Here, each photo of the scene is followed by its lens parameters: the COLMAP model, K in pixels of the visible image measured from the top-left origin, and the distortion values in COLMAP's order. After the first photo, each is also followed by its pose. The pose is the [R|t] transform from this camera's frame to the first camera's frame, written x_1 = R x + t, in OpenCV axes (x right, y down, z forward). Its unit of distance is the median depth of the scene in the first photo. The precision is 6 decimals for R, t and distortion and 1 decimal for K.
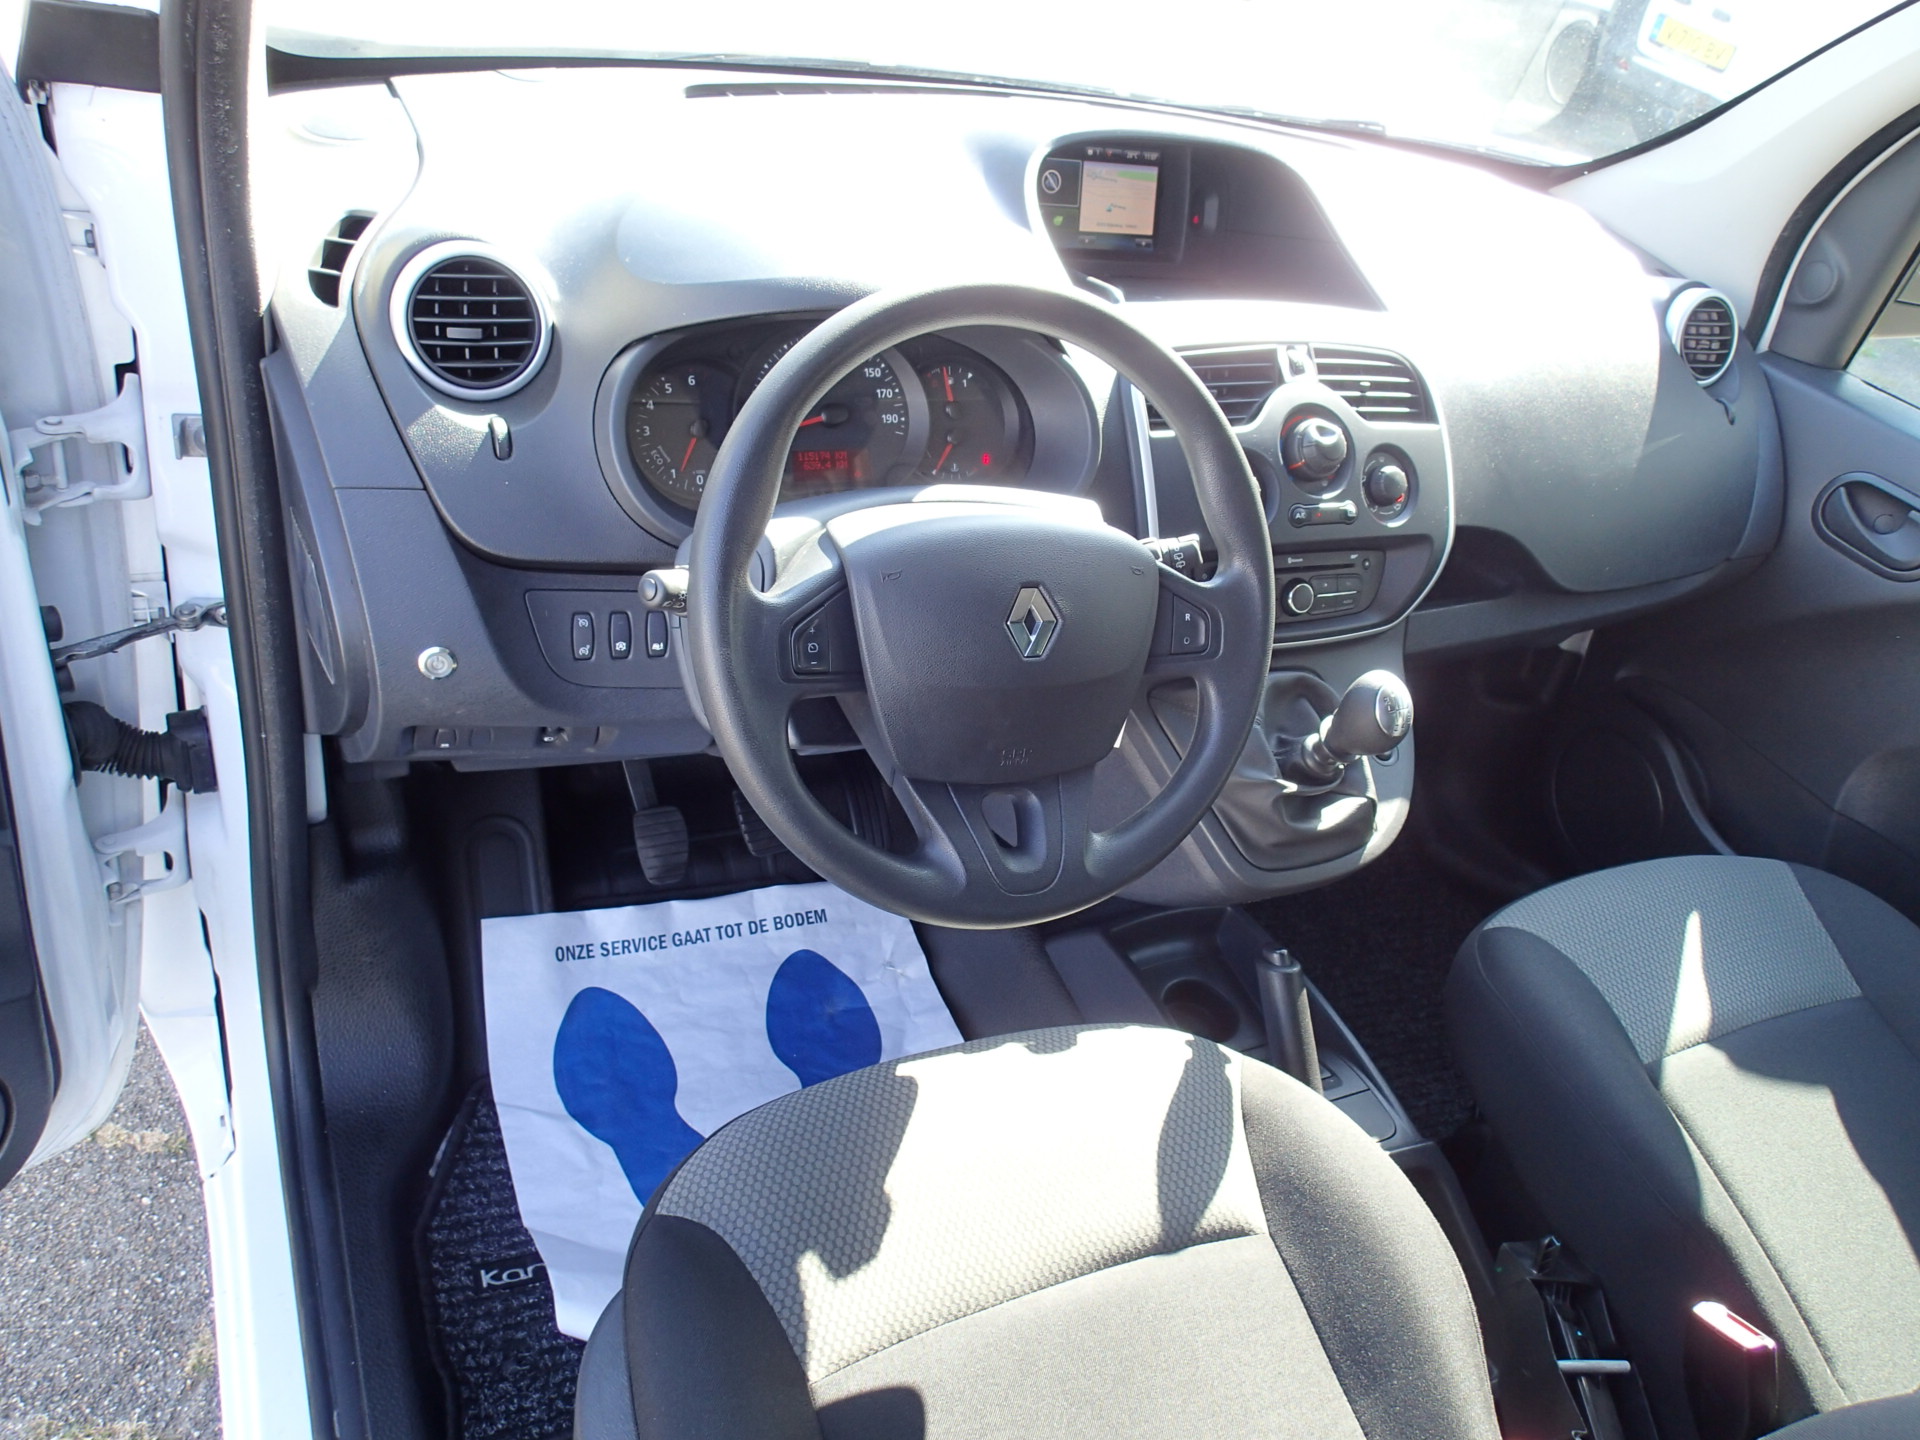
lens RADIAL K [[1411.7, 0, 977.1], [0, 1411.7, 716.6], [0, 0, 1]] dist [0.016363, -0.007829]
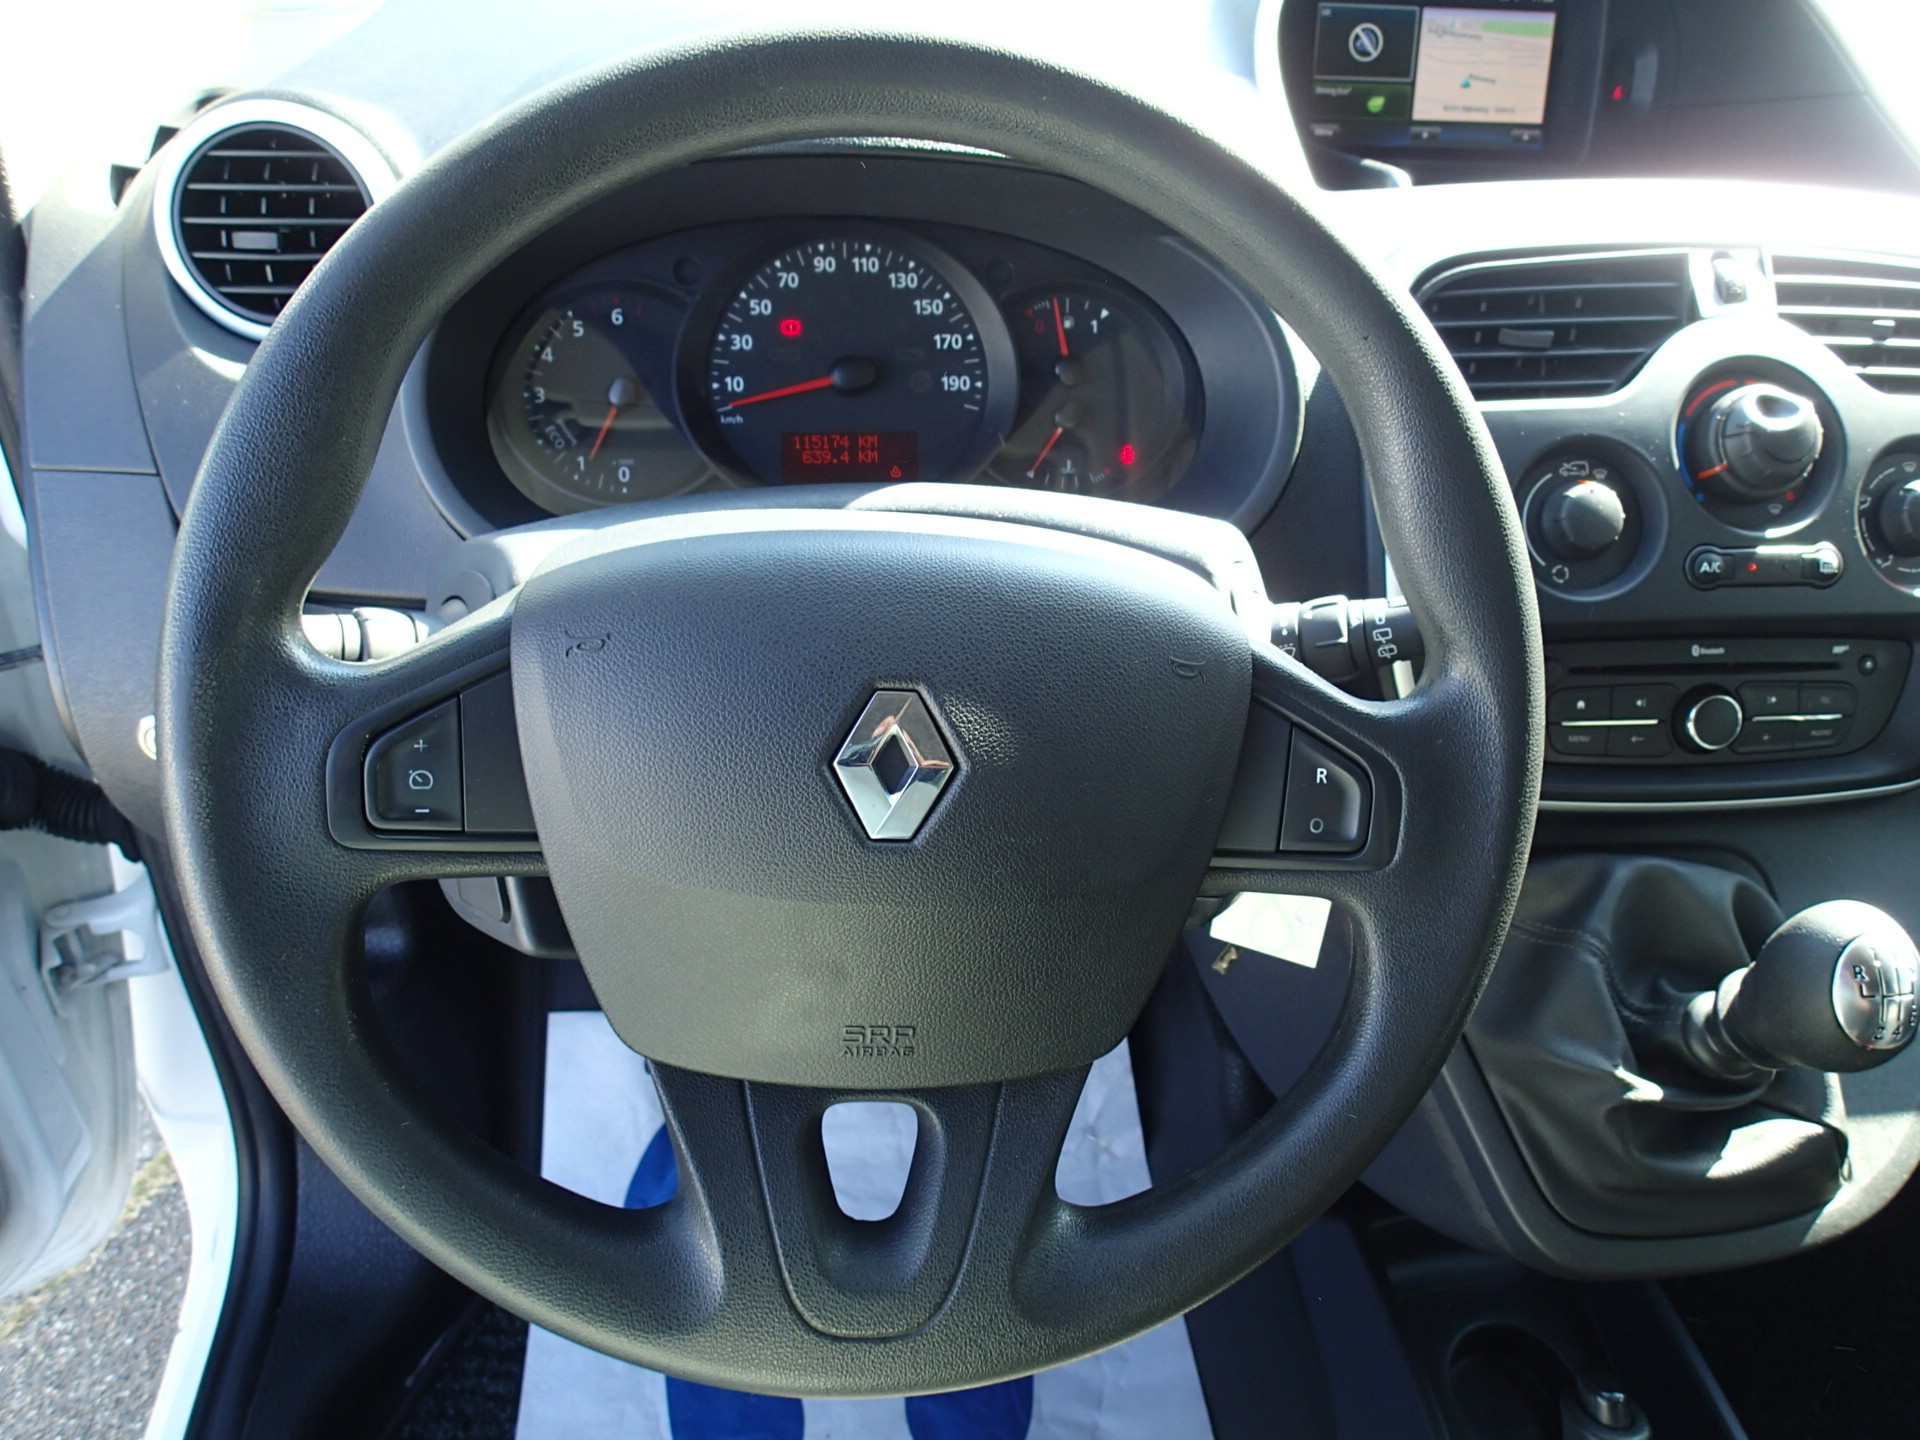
lens RADIAL K [[1411.7, 0, 977.1], [0, 1411.7, 716.6], [0, 0, 1]] dist [0.016363, -0.007829]
pose [[0.936622, 0.072751, -0.342704, 0.156344], [-0.083128, 0.996416, -0.015670, -0.056103], [0.340336, 0.043165, 0.939313, 0.413953]]
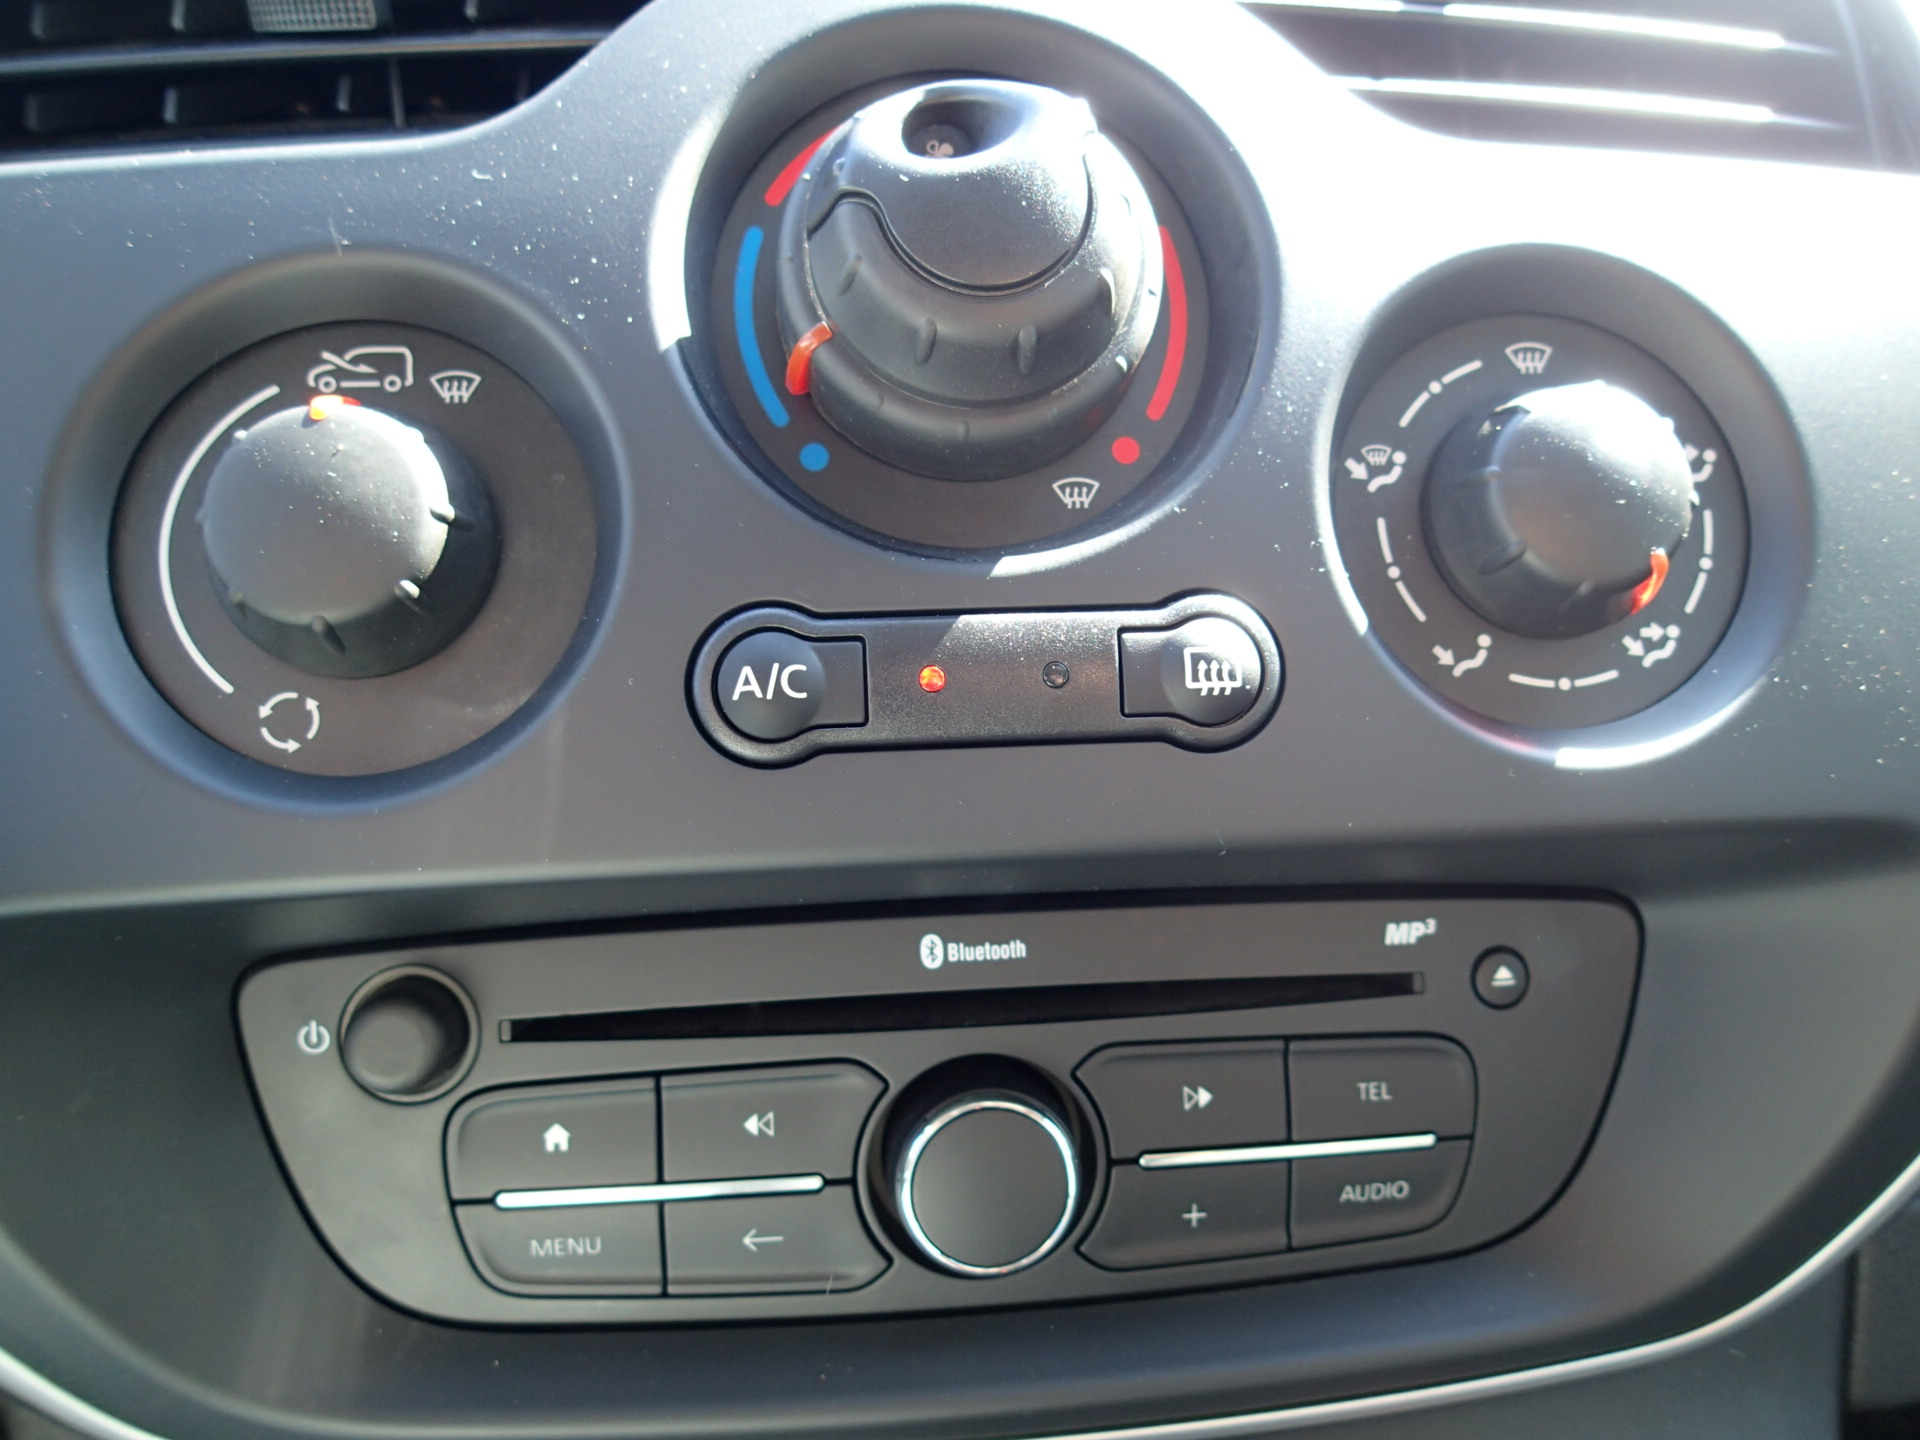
lens RADIAL K [[1411.7, 0, 977.1], [0, 1411.7, 716.6], [0, 0, 1]] dist [0.016363, -0.007829]
pose [[0.927301, 0.005070, -0.374281, 0.299507], [-0.061502, 0.988383, -0.138986, -0.119006], [0.369228, 0.151901, 0.916841, 0.866961]]
